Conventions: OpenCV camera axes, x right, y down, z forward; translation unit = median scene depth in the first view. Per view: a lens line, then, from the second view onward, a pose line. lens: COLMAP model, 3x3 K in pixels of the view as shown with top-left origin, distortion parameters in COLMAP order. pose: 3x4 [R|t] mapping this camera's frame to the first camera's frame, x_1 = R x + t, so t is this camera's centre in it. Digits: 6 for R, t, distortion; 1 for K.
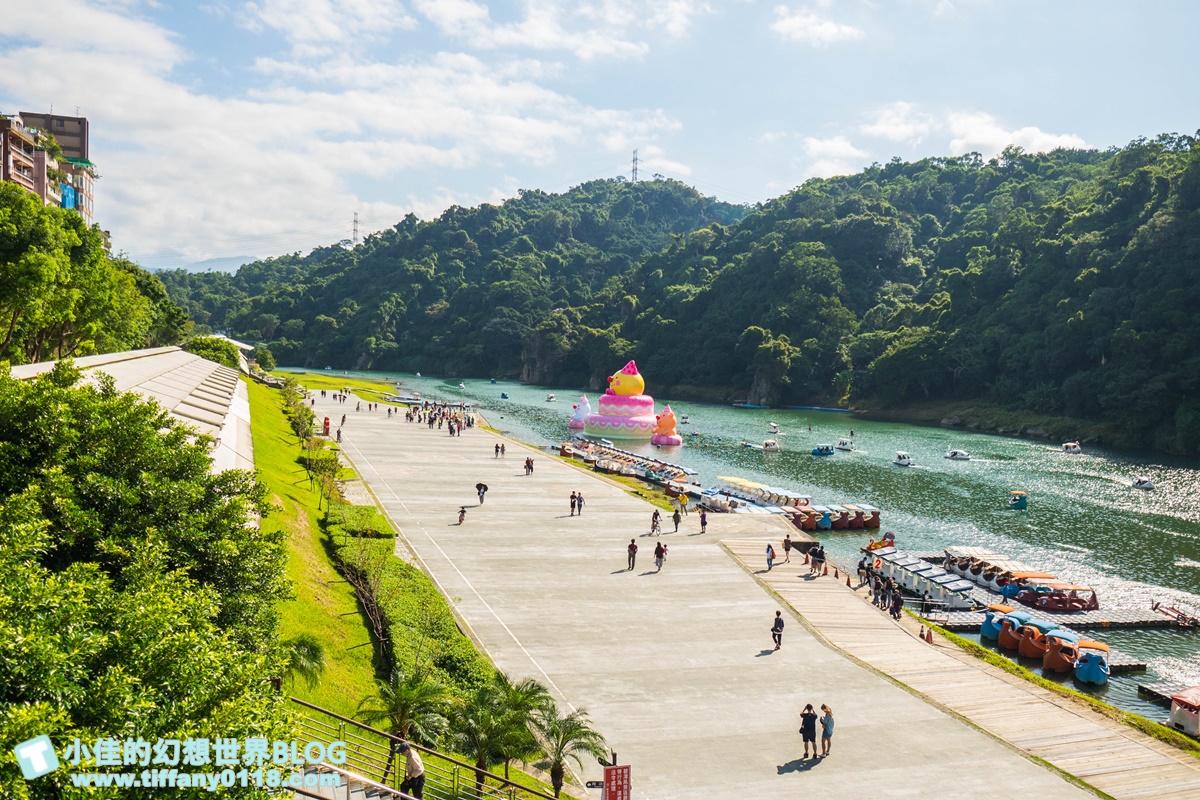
lens RADIAL K [[1204.1, 0, 599.9], [0, 1204.1, 397.7], [0, 0, 1]] dist [0.041361, 0.000000]
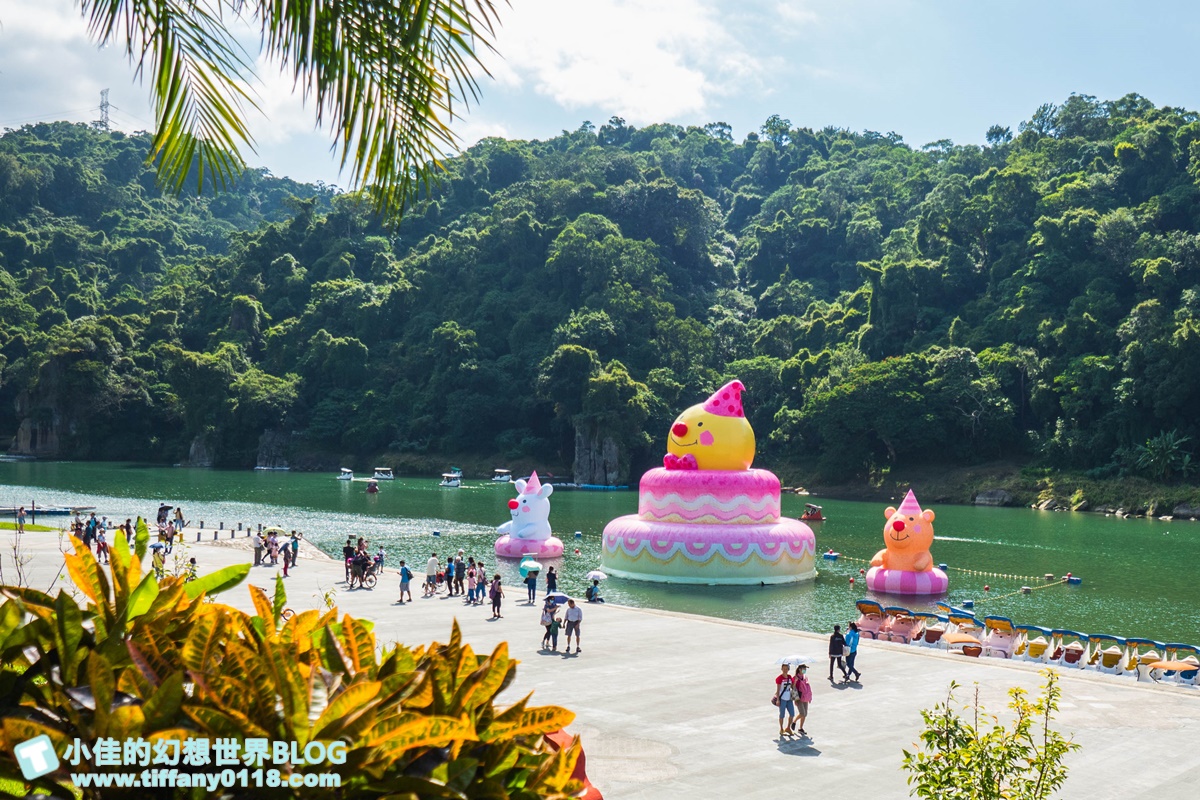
lens RADIAL K [[1204.1, 0, 600.3], [0, 1204.1, 407.8], [0, 0, 1]] dist [0.041361, 0.000000]
pose [[0.831573, -0.000706, 0.555414, -0.150846], [0.030092, 0.998588, -0.043785, -0.004089], [-0.554599, 0.053124, 0.830420, 0.460161]]
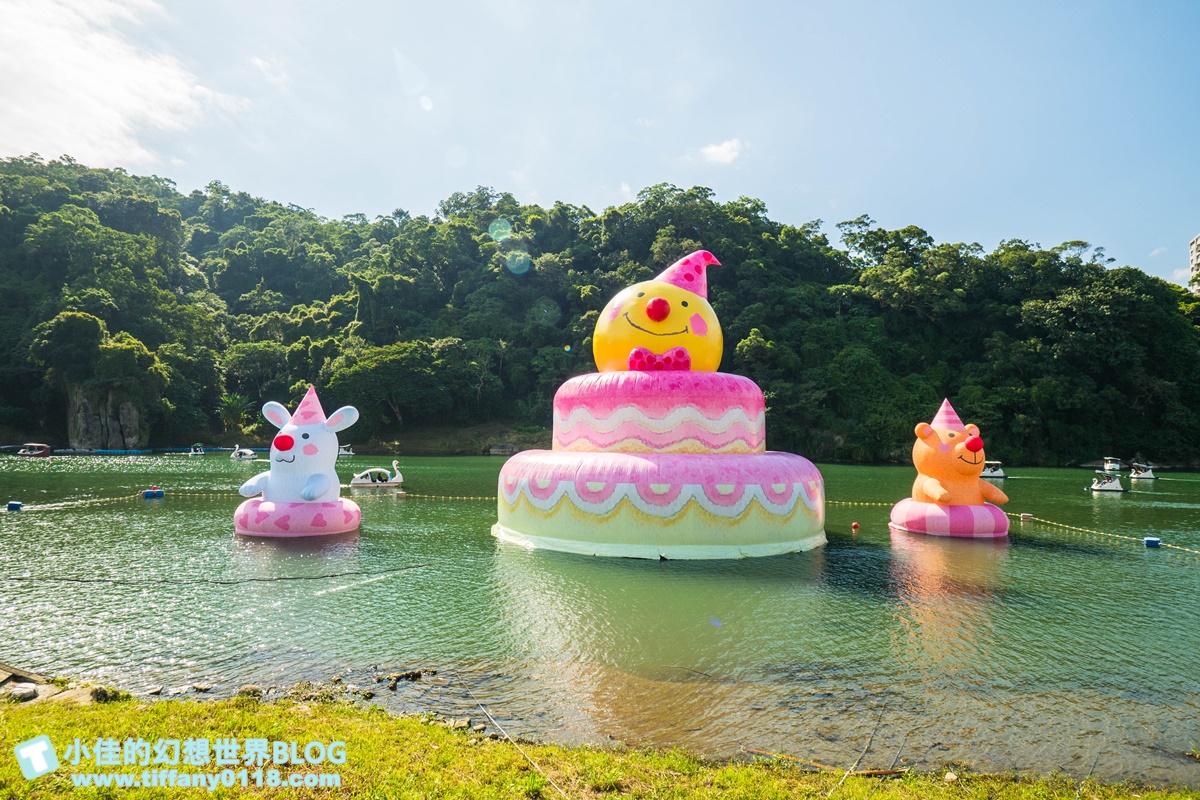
lens RADIAL K [[711.5, 0, 597.1], [0, 711.5, 391.5], [0, 0, 1]] dist [-0.001290, 0.000602]
pose [[0.280542, 0.032878, 0.959278, -0.122575], [0.038685, 0.998214, -0.045526, -0.000010], [-0.959062, 0.049882, 0.278769, 0.541448]]
